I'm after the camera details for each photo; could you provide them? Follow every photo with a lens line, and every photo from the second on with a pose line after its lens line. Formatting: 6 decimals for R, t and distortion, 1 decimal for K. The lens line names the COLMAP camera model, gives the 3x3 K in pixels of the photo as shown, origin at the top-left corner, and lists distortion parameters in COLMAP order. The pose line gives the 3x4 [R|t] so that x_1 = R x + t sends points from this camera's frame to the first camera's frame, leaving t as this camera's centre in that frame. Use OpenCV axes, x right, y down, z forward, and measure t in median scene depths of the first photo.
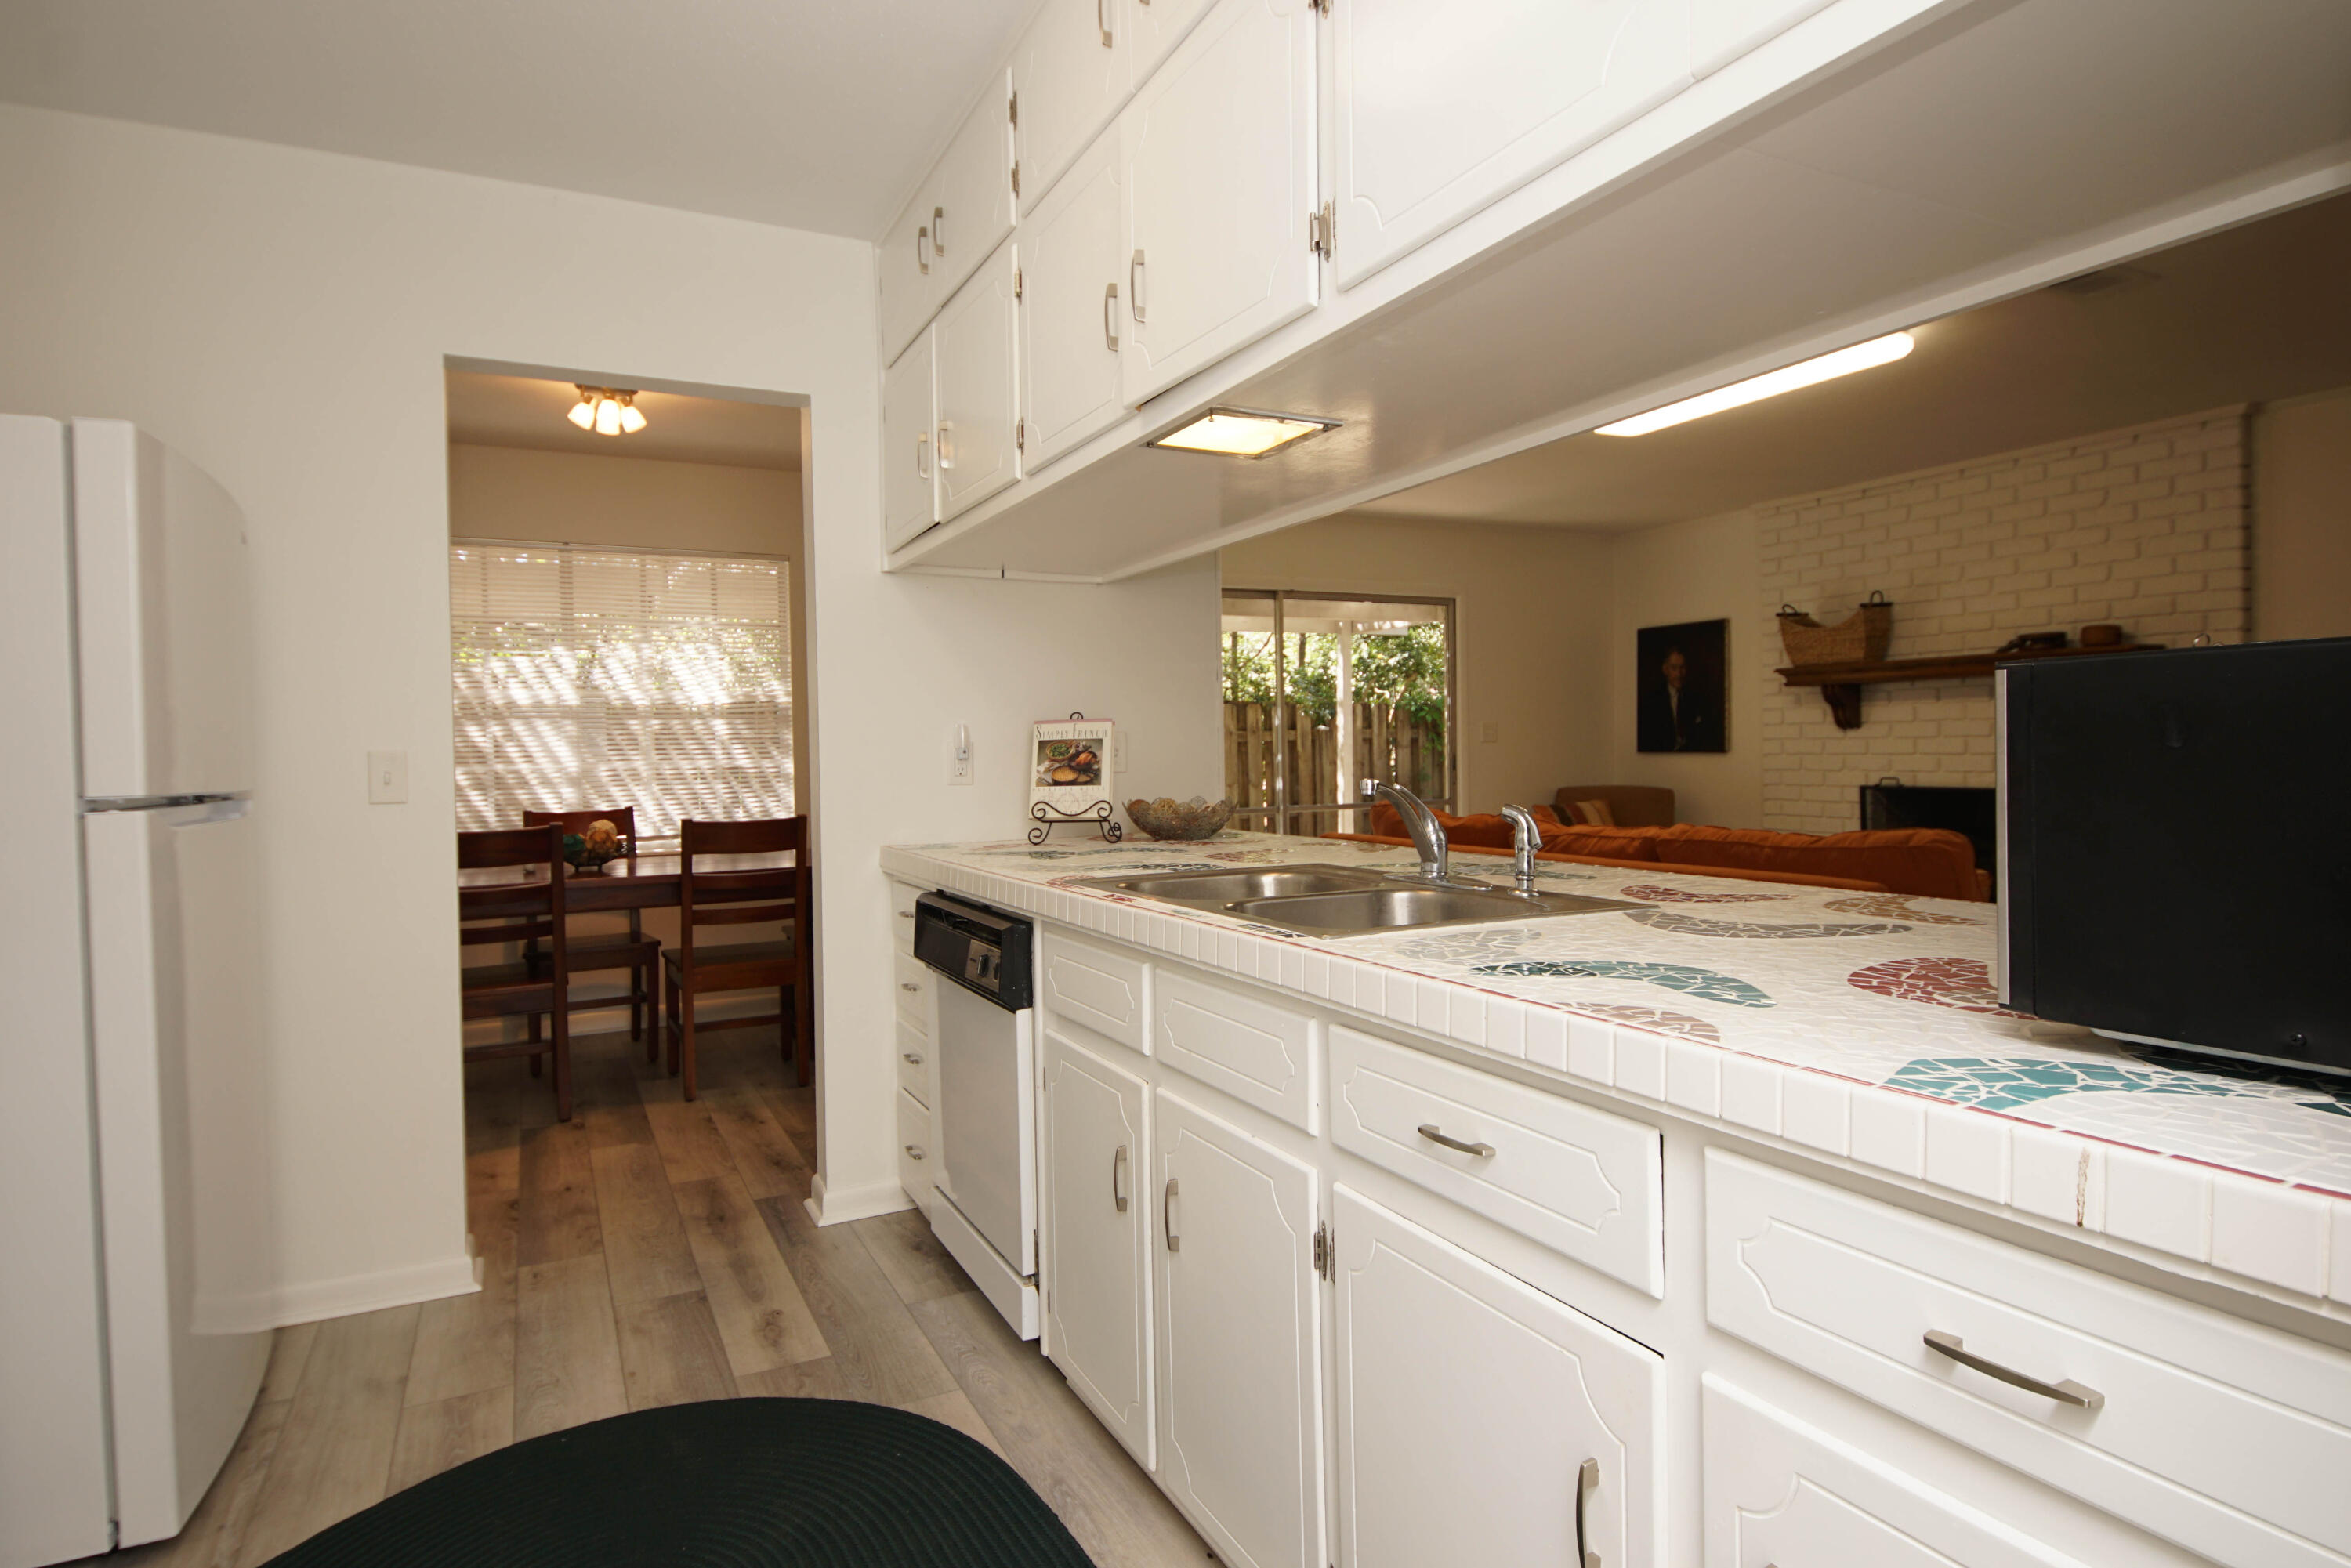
lens RADIAL K [[1263.2, 0, 1156.3], [0, 1263.2, 774.0], [0, 0, 1]] dist [0.025184, -0.027954]
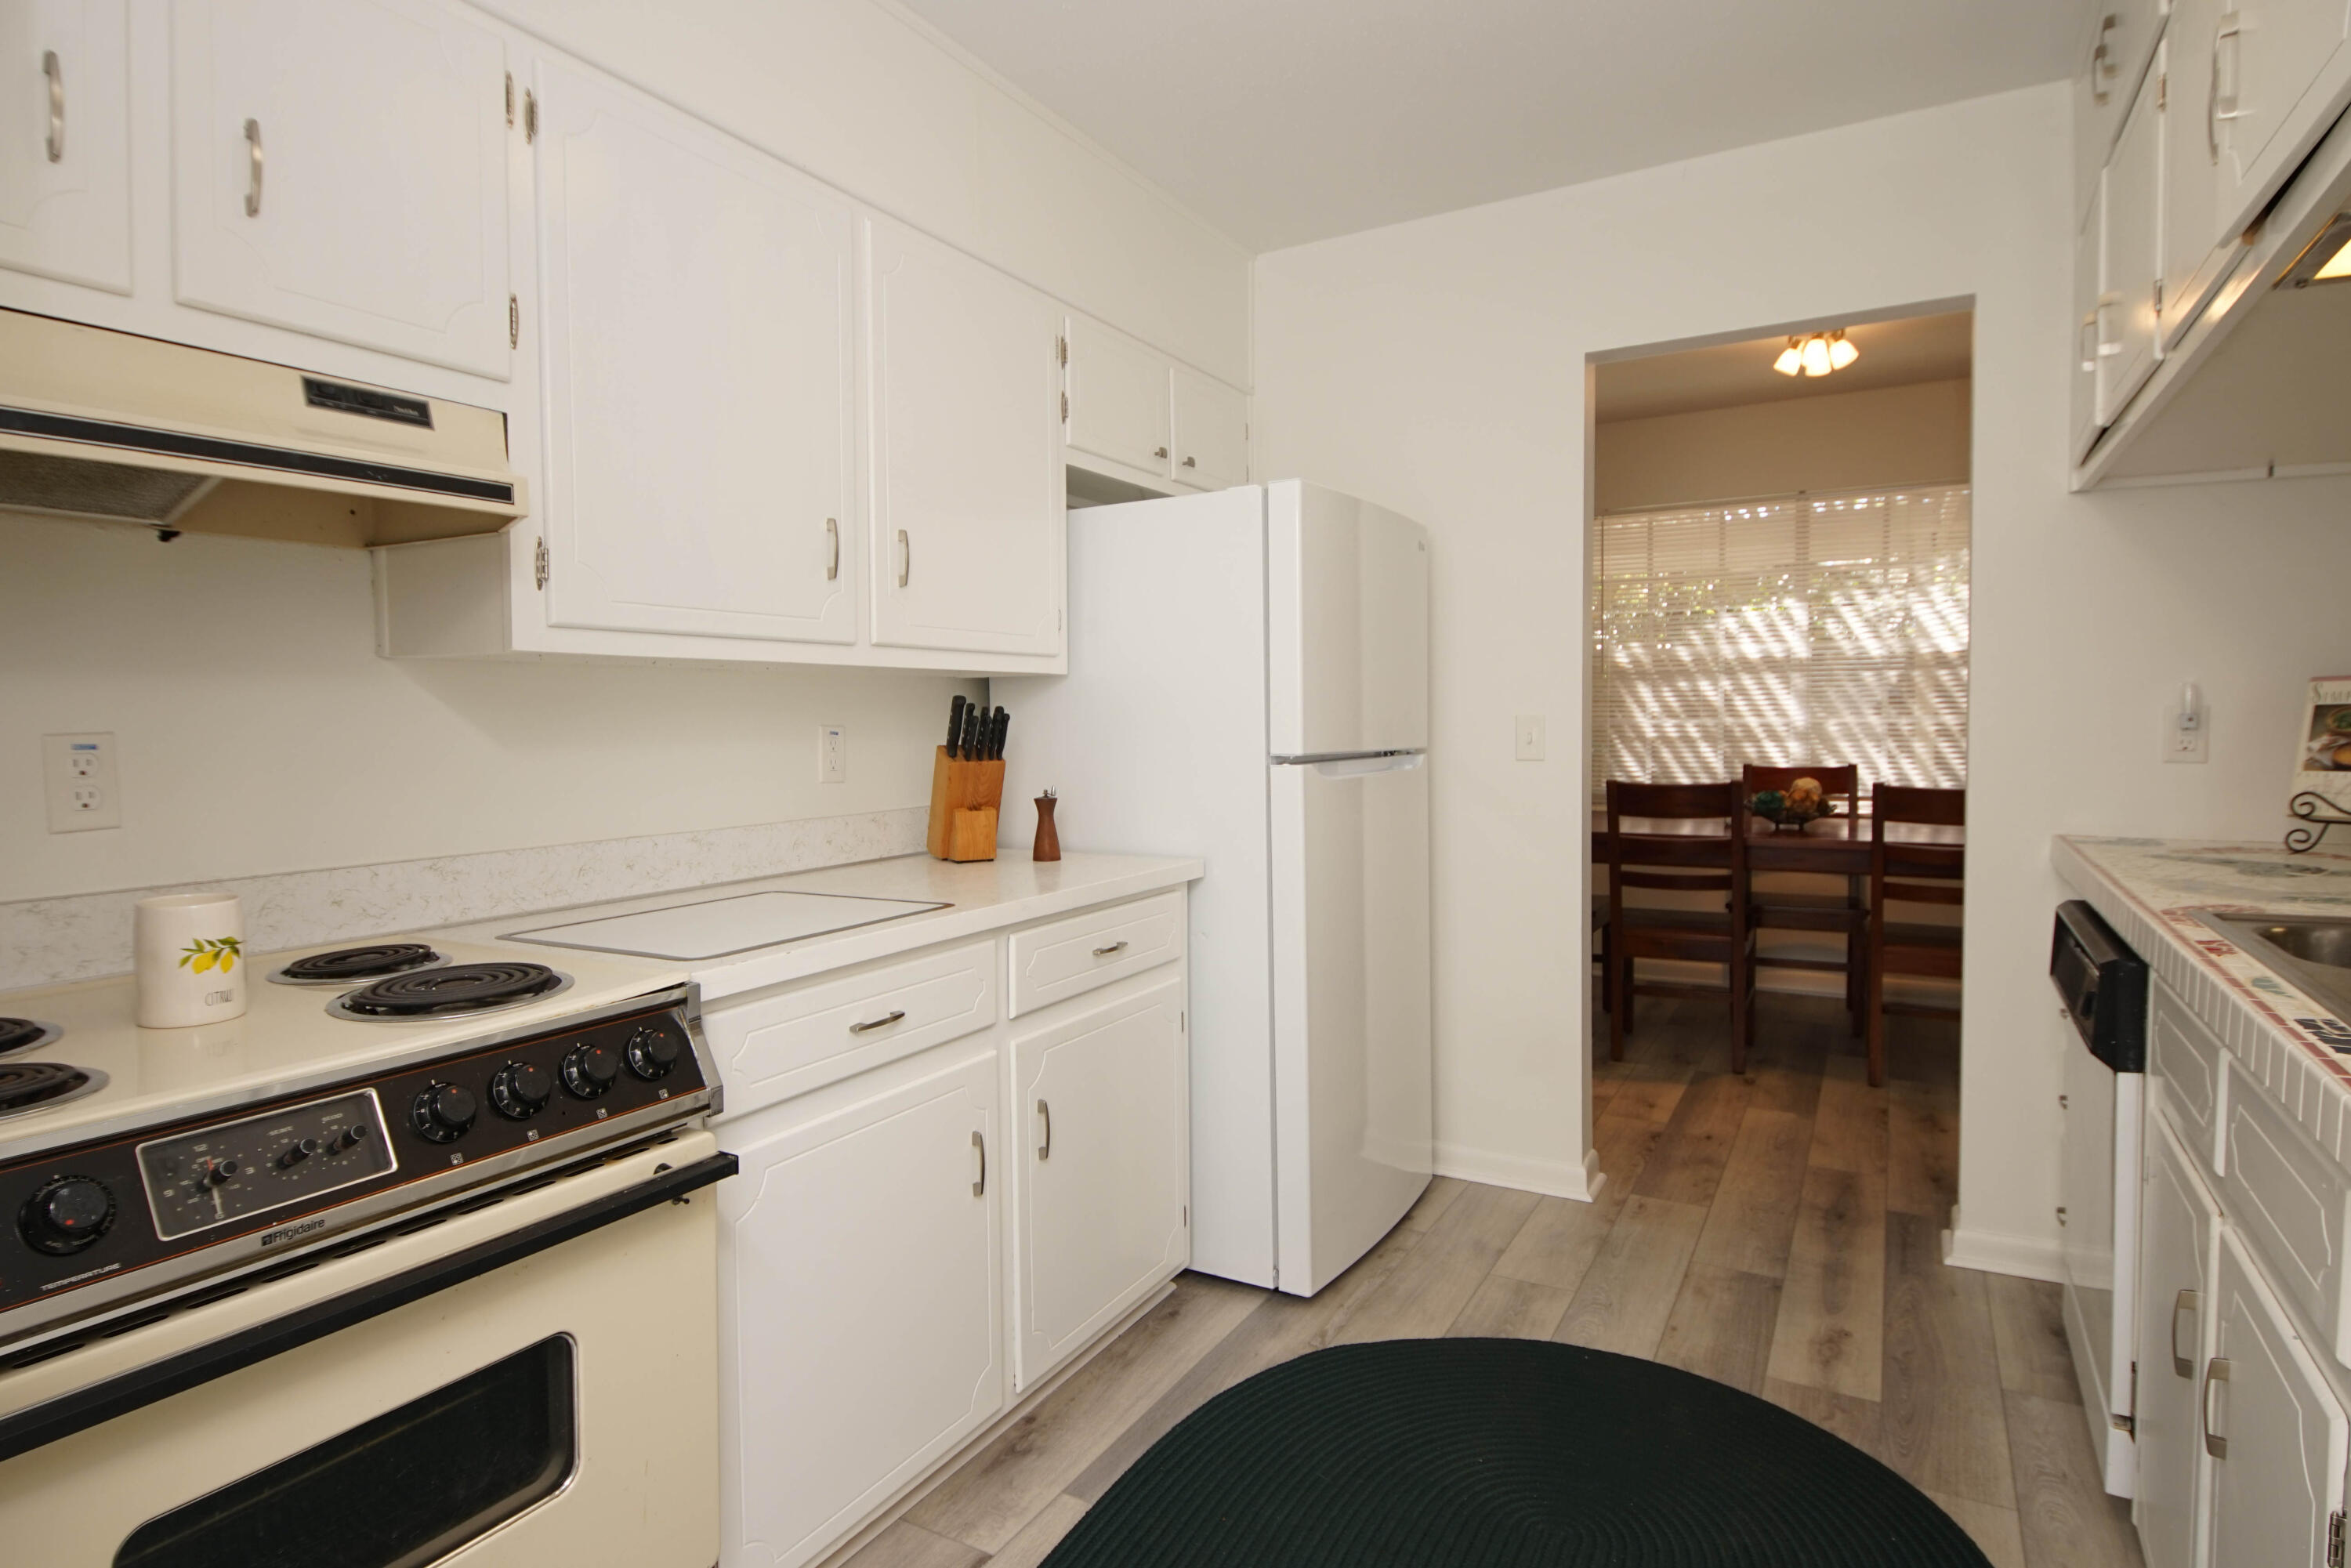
lens RADIAL K [[1263.2, 0, 1156.3], [0, 1263.2, 774.0], [0, 0, 1]] dist [0.025184, -0.027954]
pose [[0.542065, 0.050853, -0.838796, 0.143728], [-0.010565, 0.998501, 0.053707, -0.018306], [0.840270, -0.020251, 0.541790, 0.073939]]
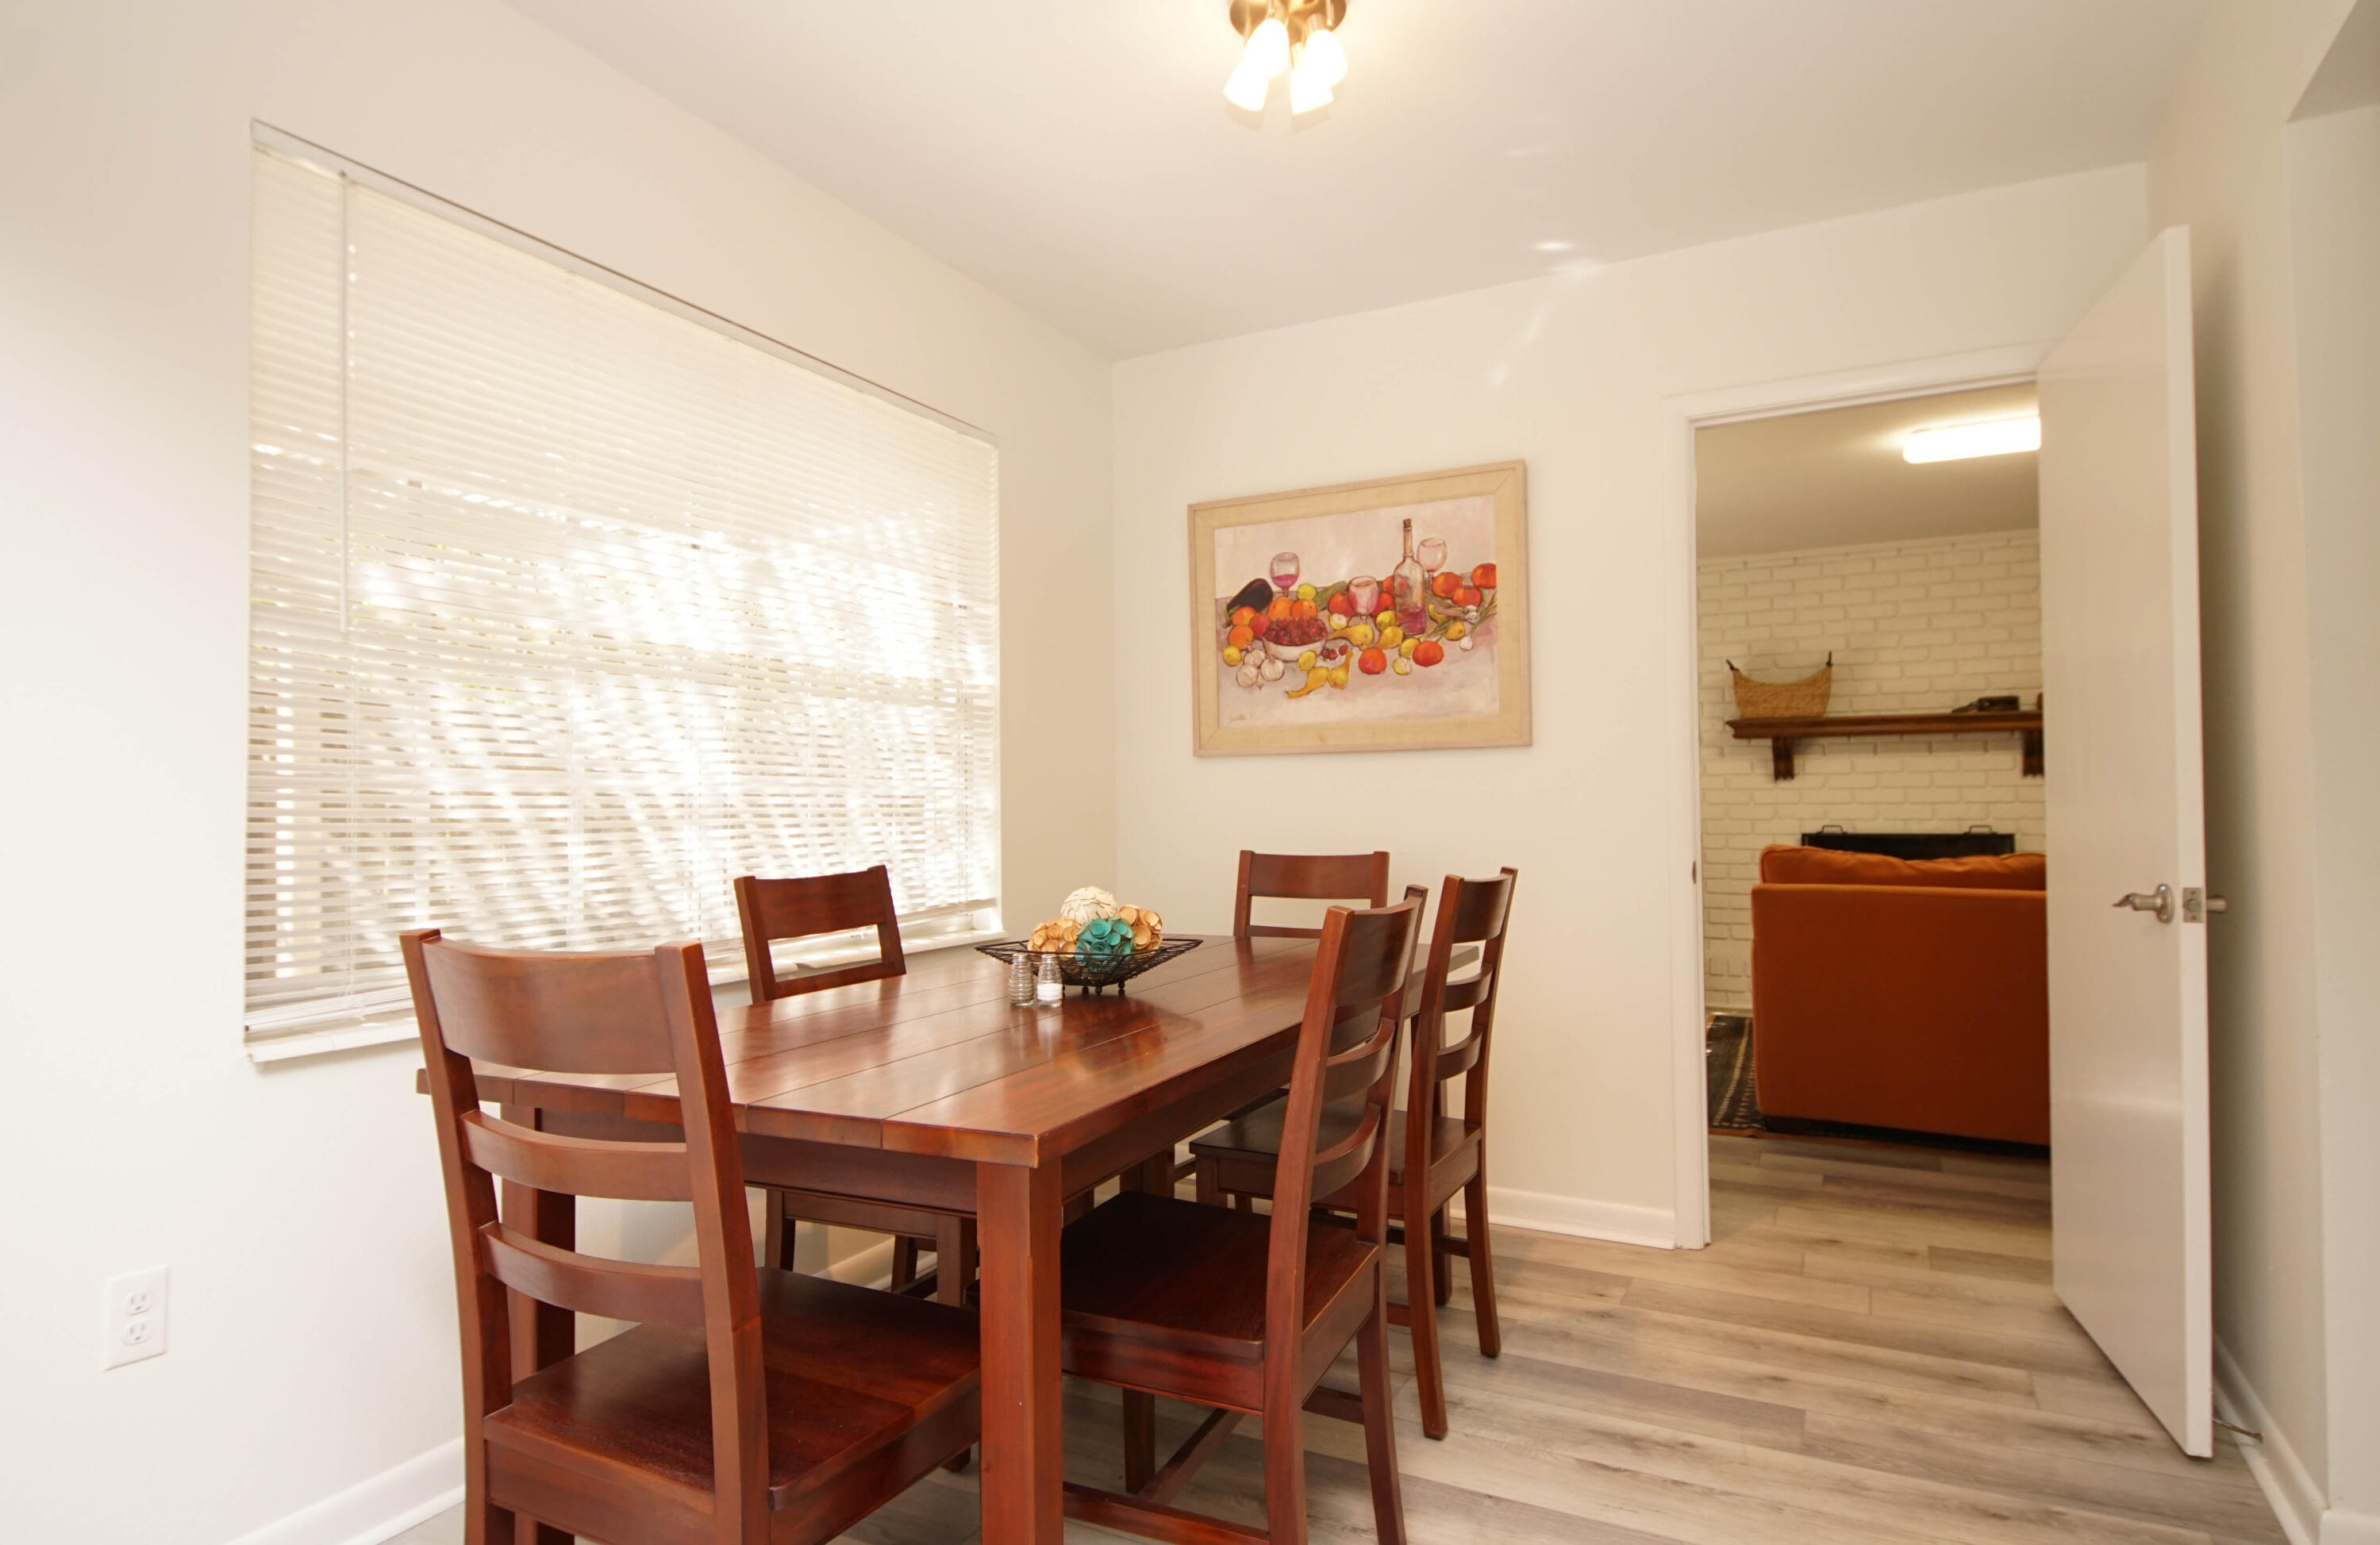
lens RADIAL K [[1305.2, 0, 1190.0], [0, 1305.2, 772.5], [0, 0, 1]] dist [0.004086, 0.000516]
pose [[0.813514, 0.026409, 0.580946, -0.915380], [0.005695, 0.998559, -0.053369, 0.025051], [-0.581518, 0.046725, 0.812191, 0.752720]]
